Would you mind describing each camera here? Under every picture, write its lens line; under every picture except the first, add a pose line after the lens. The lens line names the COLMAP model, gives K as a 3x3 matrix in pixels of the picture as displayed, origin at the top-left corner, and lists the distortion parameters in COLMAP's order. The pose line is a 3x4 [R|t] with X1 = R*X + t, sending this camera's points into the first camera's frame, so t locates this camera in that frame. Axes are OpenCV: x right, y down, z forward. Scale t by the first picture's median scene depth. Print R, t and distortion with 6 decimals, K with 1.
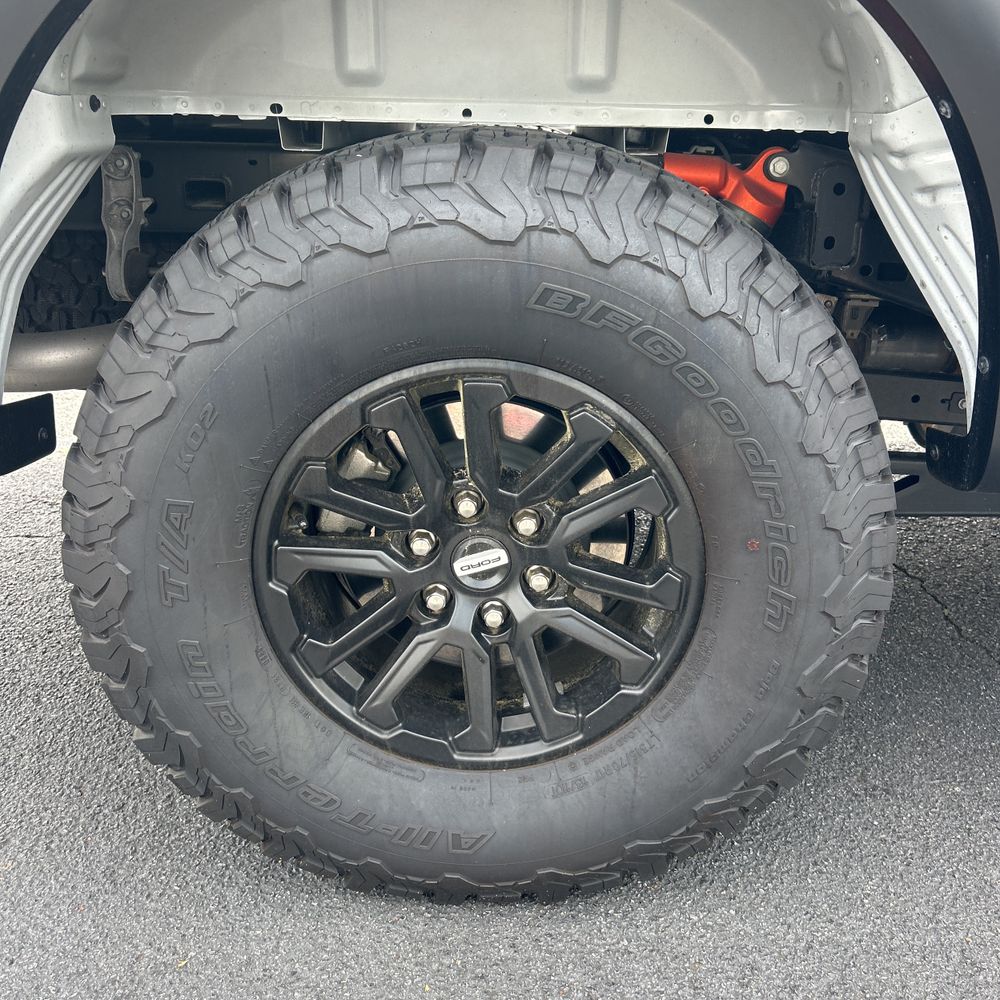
lens RADIAL K [[1016.7, 0, 500.0], [0, 1016.7, 500.0], [0, 0, 1]] dist [0.059934, -0.069471]
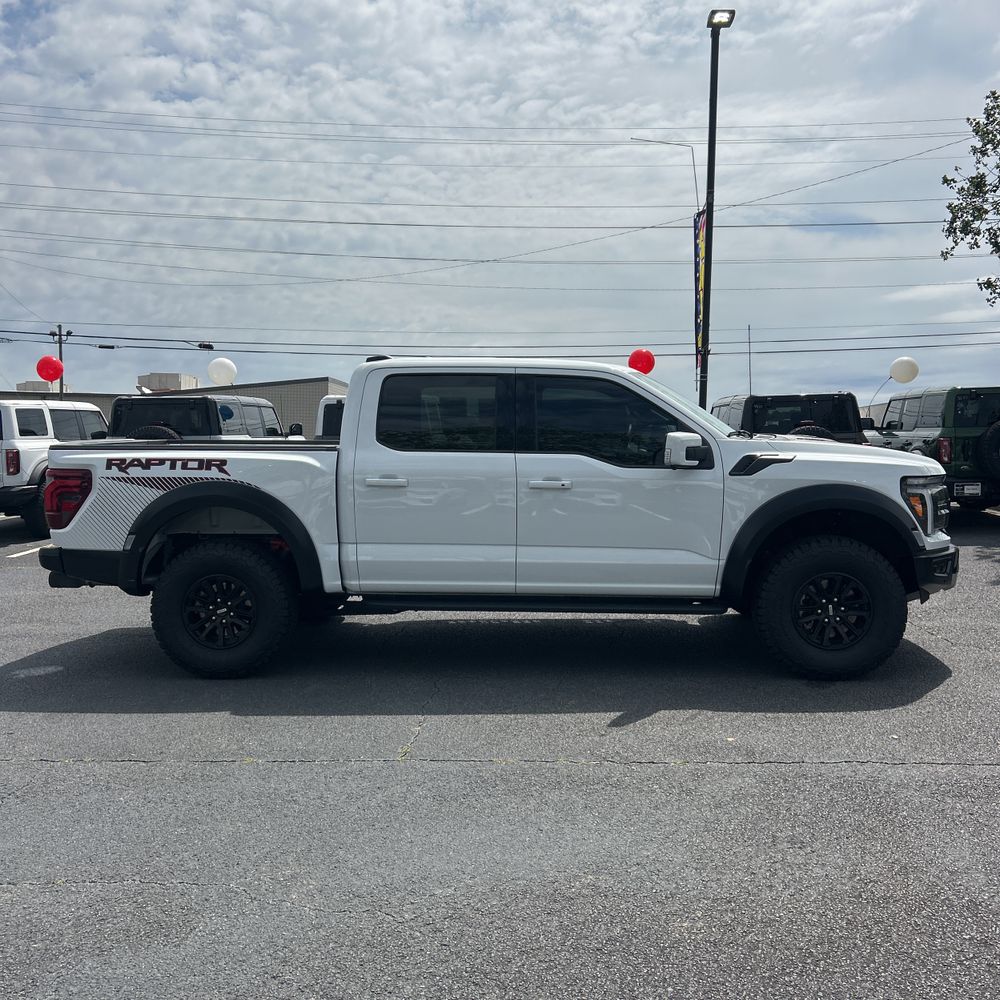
lens RADIAL K [[1026.6, 0, 484.2], [0, 1026.6, 503.6], [0, 0, 1]] dist [0.055140, -0.040556]
pose [[0.997573, -0.017383, -0.067417, 1.950909], [-0.001762, 0.961719, -0.274033, 1.124099], [0.069600, 0.273486, 0.959355, -4.866175]]
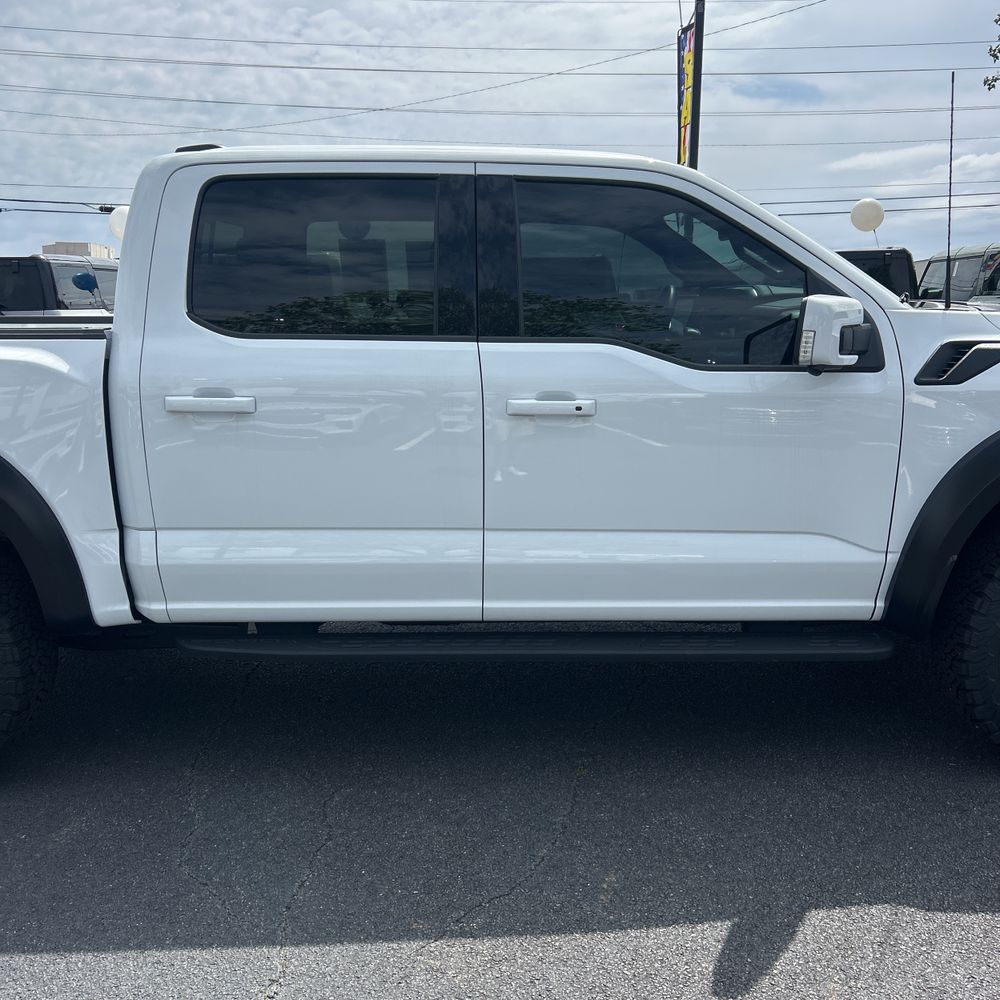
lens RADIAL K [[1016.7, 0, 500.0], [0, 1016.7, 500.0], [0, 0, 1]] dist [0.059934, -0.069471]
pose [[0.999632, -0.027115, 0.000389, 1.781288], [0.026831, 0.986864, -0.159311, 0.109931], [0.003936, 0.159263, 0.987228, -1.981418]]
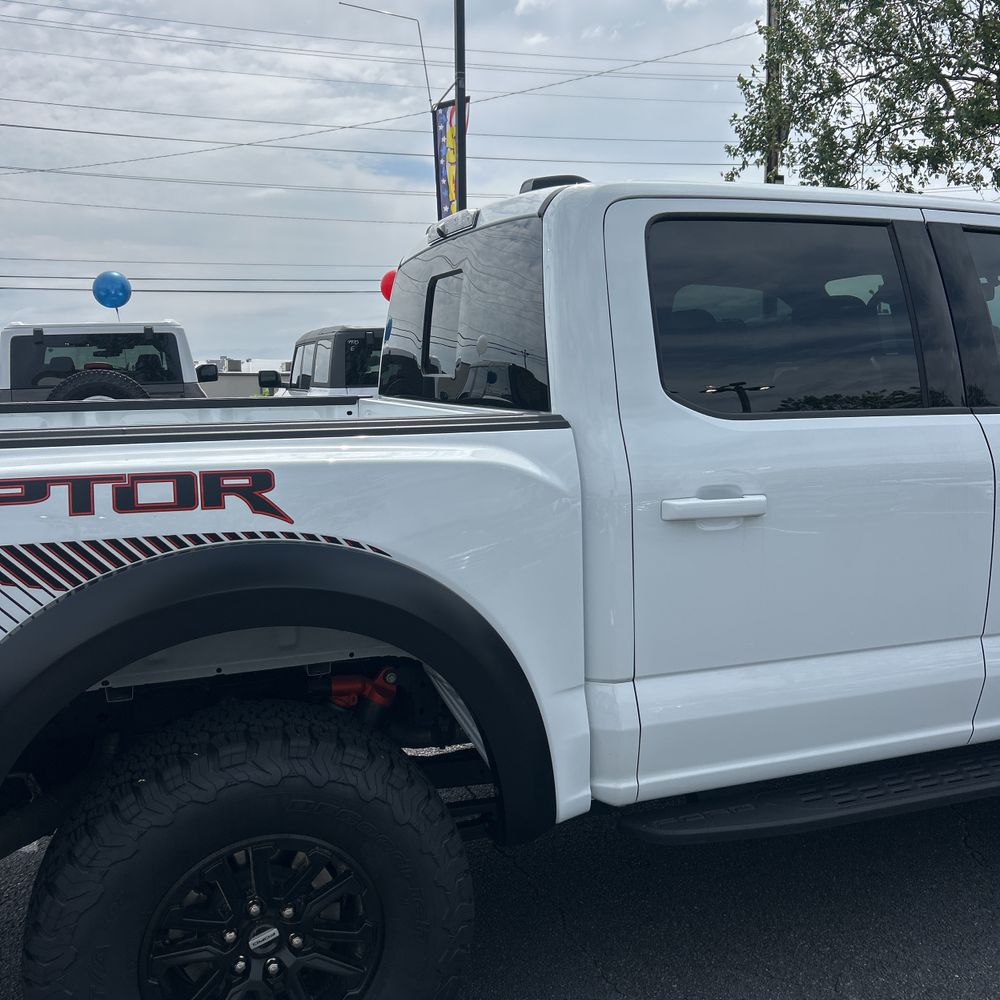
lens RADIAL K [[1026.6, 0, 484.2], [0, 1026.6, 503.6], [0, 0, 1]] dist [0.055140, -0.040556]
pose [[0.938490, -0.084565, 0.334791, -0.217763], [0.155021, 0.969535, -0.189659, -0.298401], [-0.308553, 0.229893, 0.923008, -1.087131]]
